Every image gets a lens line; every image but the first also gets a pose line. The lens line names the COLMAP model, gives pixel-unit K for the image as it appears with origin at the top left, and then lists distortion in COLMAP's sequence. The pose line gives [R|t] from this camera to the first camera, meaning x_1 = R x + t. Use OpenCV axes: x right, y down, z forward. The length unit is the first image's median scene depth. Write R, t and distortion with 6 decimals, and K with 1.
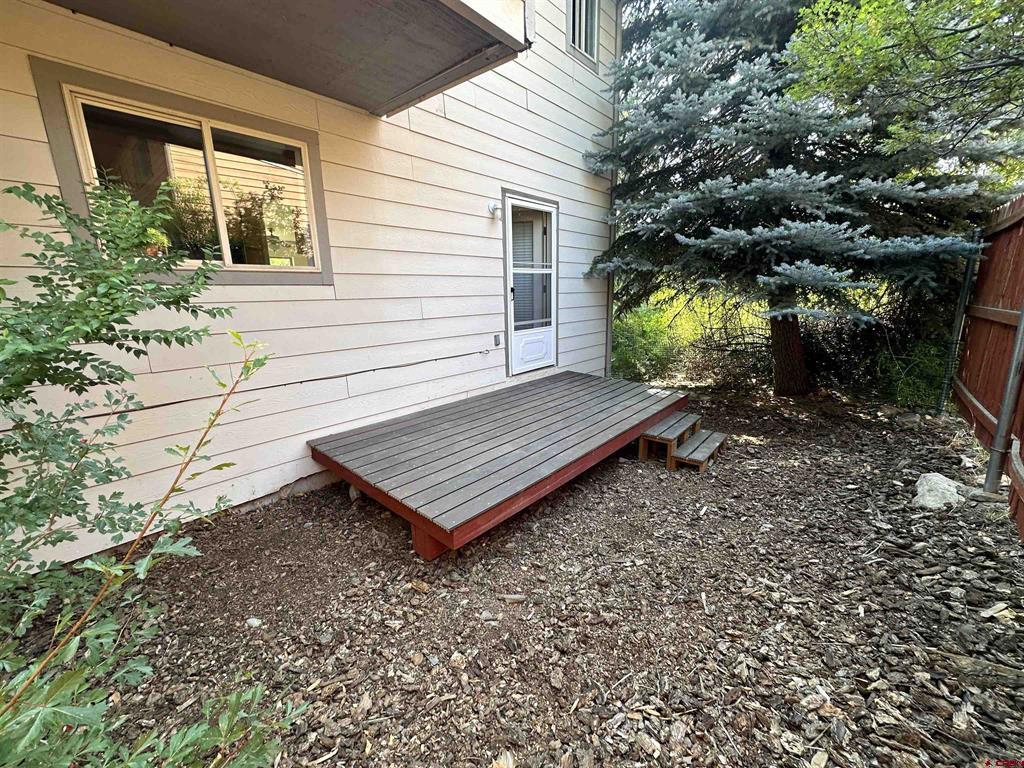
lens RADIAL K [[409.9, 0, 510.4], [0, 409.9, 378.7], [0, 0, 1]] dist [-0.002733, 0.000306]
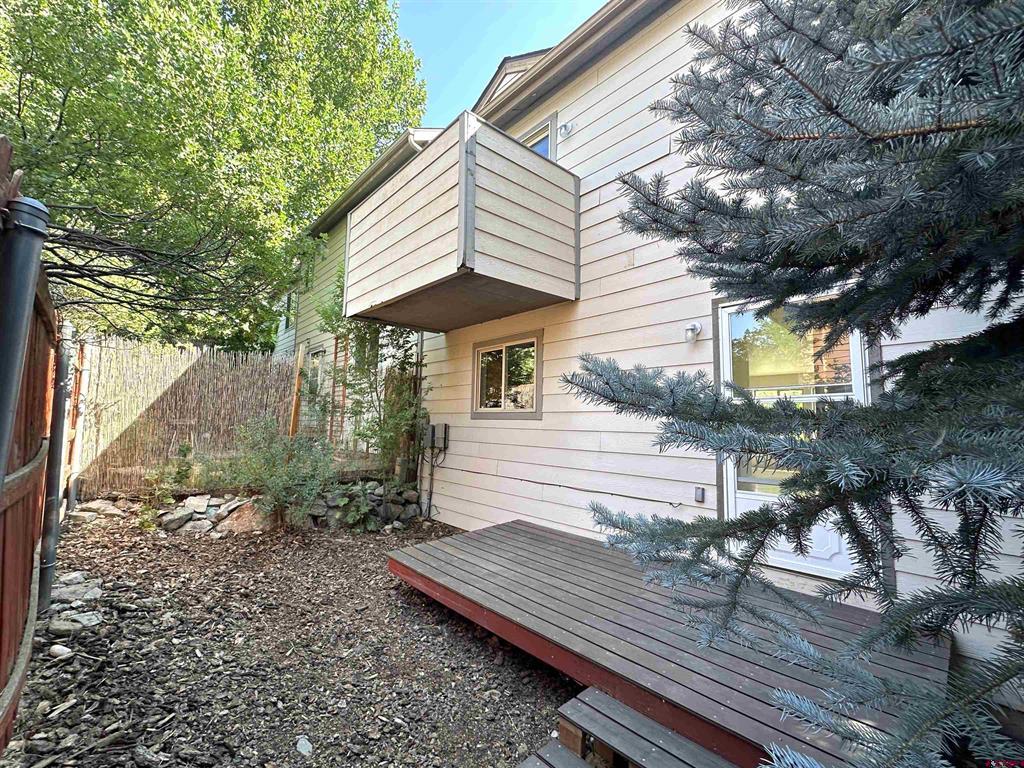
lens RADIAL K [[409.9, 0, 507.6], [0, 409.9, 391.9], [0, 0, 1]] dist [-0.002733, 0.000306]
pose [[-0.089750, -0.064820, -0.993853, 0.931709], [-0.226447, 0.973073, -0.043015, -0.207780], [0.969880, 0.221194, -0.102011, 0.889411]]
